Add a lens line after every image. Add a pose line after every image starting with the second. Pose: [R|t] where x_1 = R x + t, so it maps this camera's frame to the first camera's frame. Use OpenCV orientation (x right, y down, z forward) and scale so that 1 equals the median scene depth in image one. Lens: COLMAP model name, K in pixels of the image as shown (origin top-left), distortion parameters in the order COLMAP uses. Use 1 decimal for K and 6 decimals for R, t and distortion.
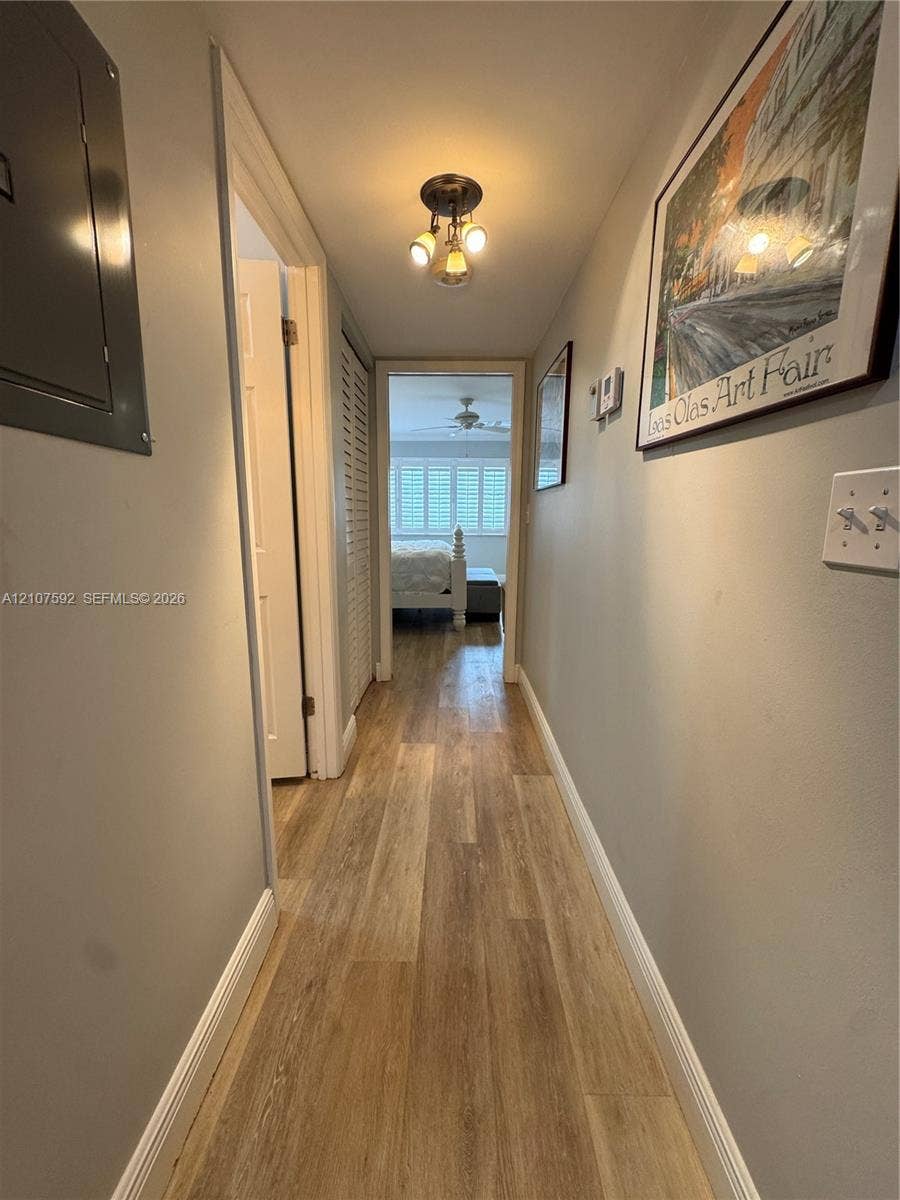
lens RADIAL K [[479.8, 0, 450.0], [0, 479.8, 600.0], [0, 0, 1]] dist [-0.002617, -0.000214]
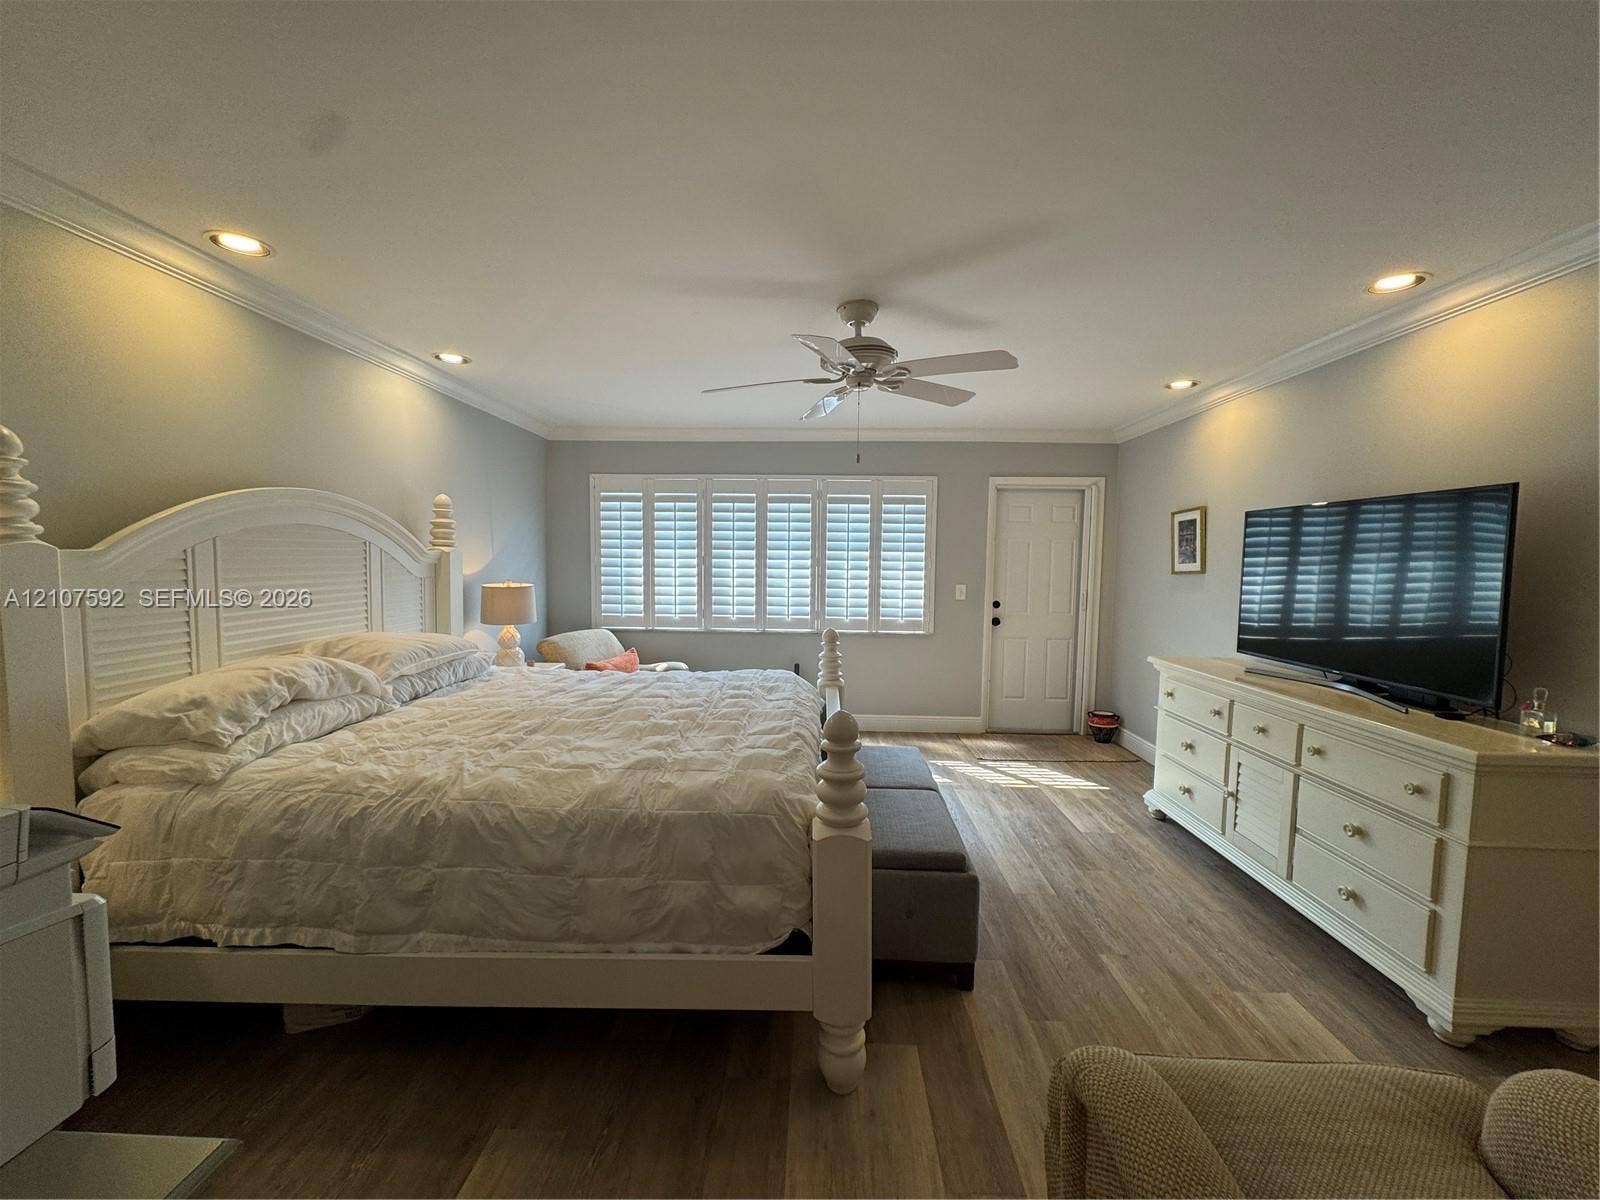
lens RADIAL K [[639.7, 0, 798.9], [0, 639.7, 600.4], [0, 0, 1]] dist [-0.002617, -0.000214]
pose [[0.999750, 0.004595, -0.021901, 0.002480], [-0.006969, 0.993953, -0.109584, -0.153040], [0.021265, 0.109709, 0.993736, 0.566102]]
